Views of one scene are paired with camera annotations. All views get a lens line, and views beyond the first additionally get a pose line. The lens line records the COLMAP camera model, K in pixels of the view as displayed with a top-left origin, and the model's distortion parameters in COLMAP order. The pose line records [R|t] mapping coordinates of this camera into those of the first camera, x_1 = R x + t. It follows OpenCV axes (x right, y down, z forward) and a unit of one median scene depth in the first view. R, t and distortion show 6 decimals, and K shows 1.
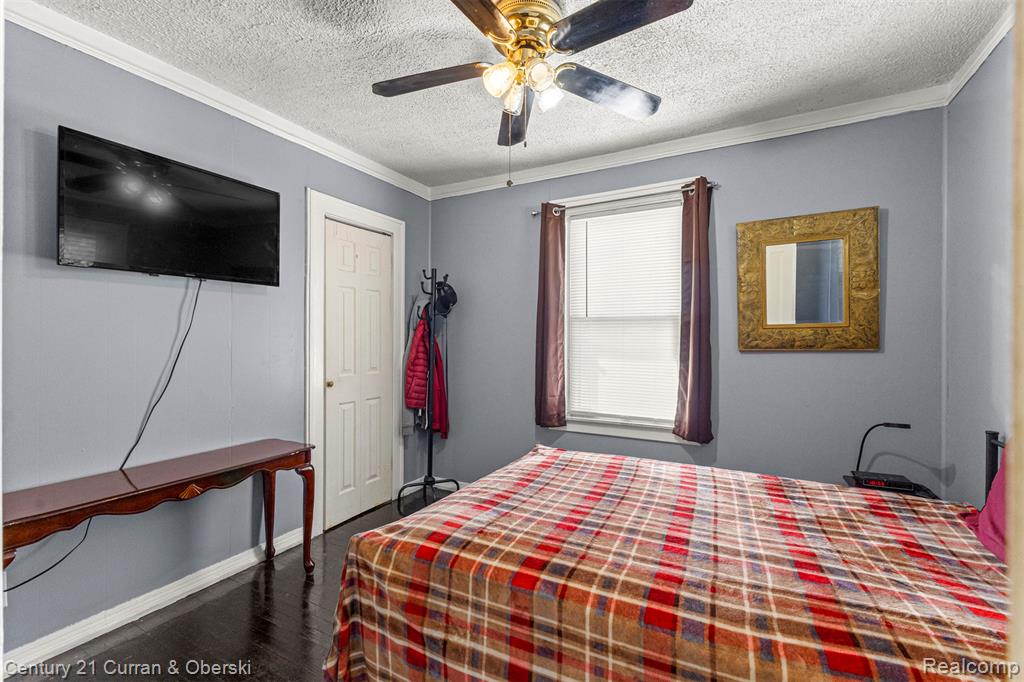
lens RADIAL K [[447.4, 0, 511.8], [0, 447.4, 334.2], [0, 0, 1]] dist [0.007439, 0.000638]
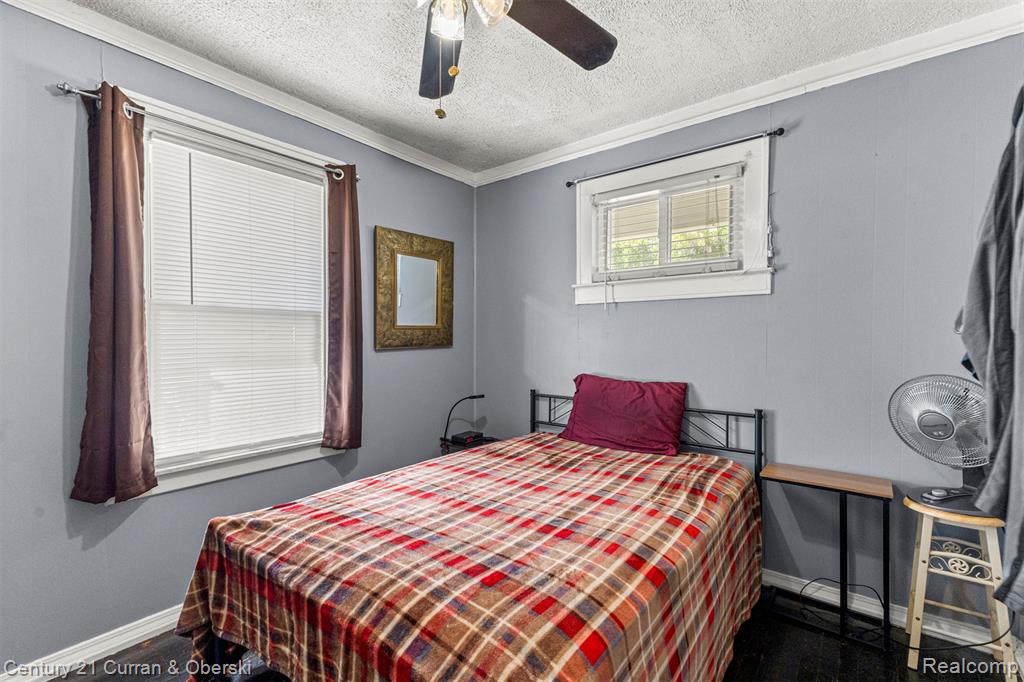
lens RADIAL K [[447.4, 0, 513.5], [0, 447.4, 341.1], [0, 0, 1]] dist [0.007439, 0.000638]
pose [[0.161396, -0.006586, 0.986868, -0.684219], [-0.005724, 0.999955, 0.007610, 0.011283], [-0.986873, -0.006877, 0.161351, 0.782532]]
